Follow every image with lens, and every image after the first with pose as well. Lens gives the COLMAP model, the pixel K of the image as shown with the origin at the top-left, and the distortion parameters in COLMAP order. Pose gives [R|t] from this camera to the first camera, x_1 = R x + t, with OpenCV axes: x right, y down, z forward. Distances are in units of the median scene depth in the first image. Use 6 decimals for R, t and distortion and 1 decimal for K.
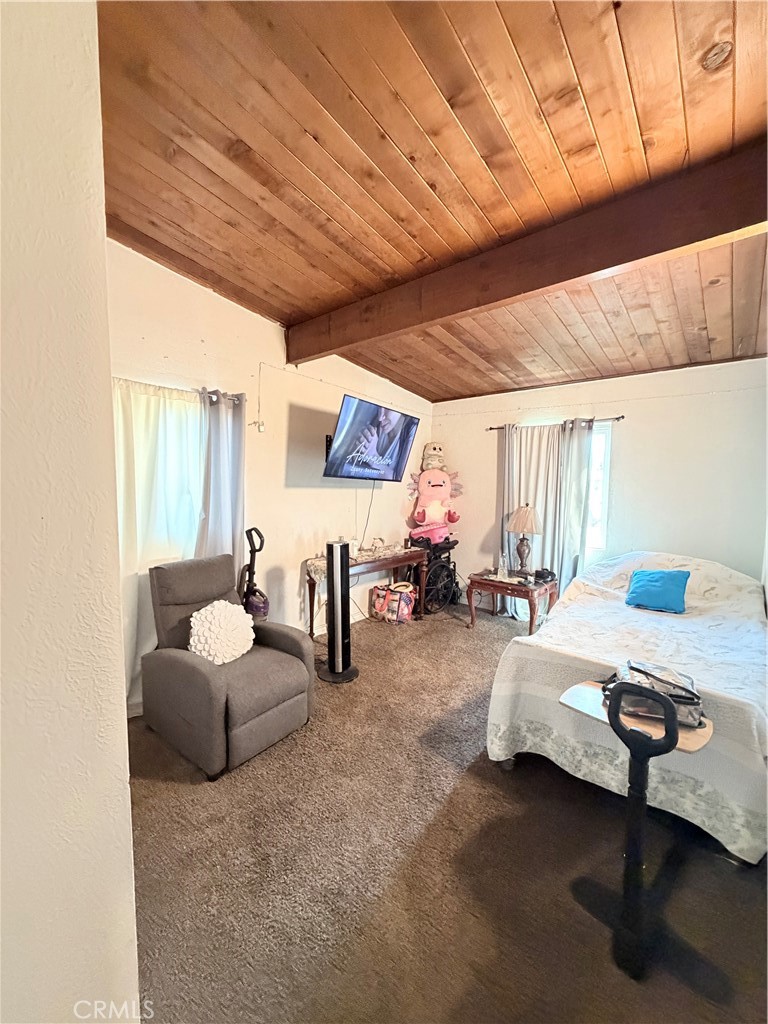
lens RADIAL K [[407.6, 0, 383.5], [0, 407.6, 511.4], [0, 0, 1]] dist [0.000296, 0.000125]
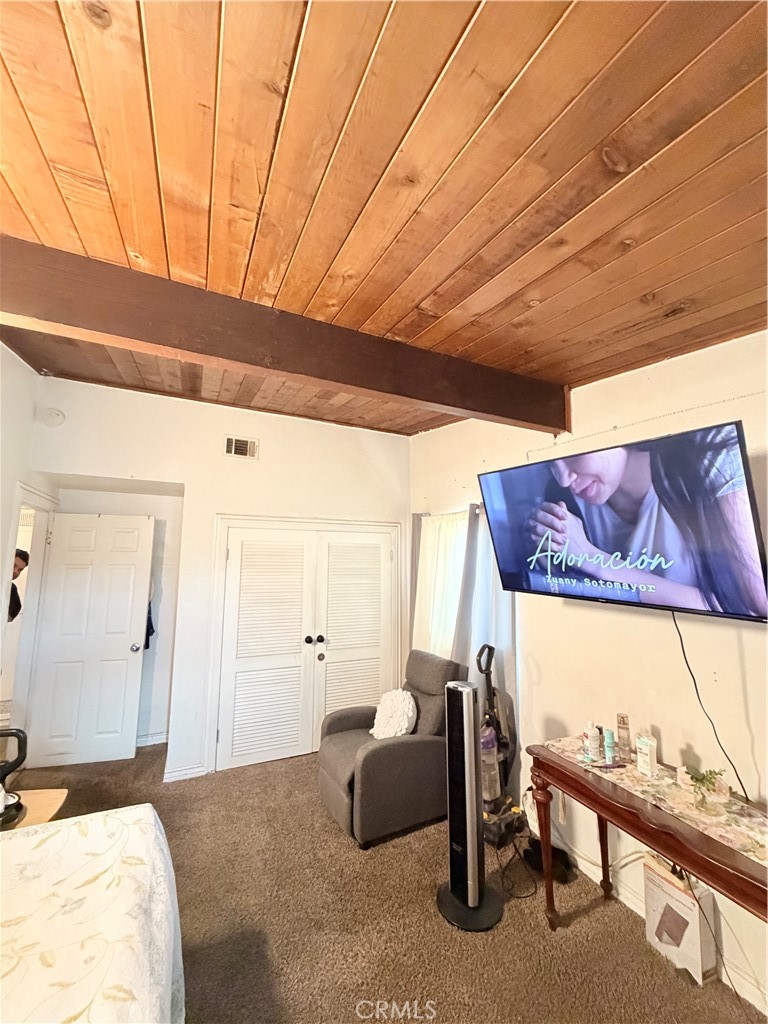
lens RADIAL K [[407.6, 0, 383.5], [0, 407.6, 511.4], [0, 0, 1]] dist [0.000296, 0.000125]
pose [[-0.406528, -0.130851, -0.904219, 0.532749], [-0.069993, 0.991243, -0.111976, -0.117909], [0.910953, 0.017767, -0.412127, 0.995634]]
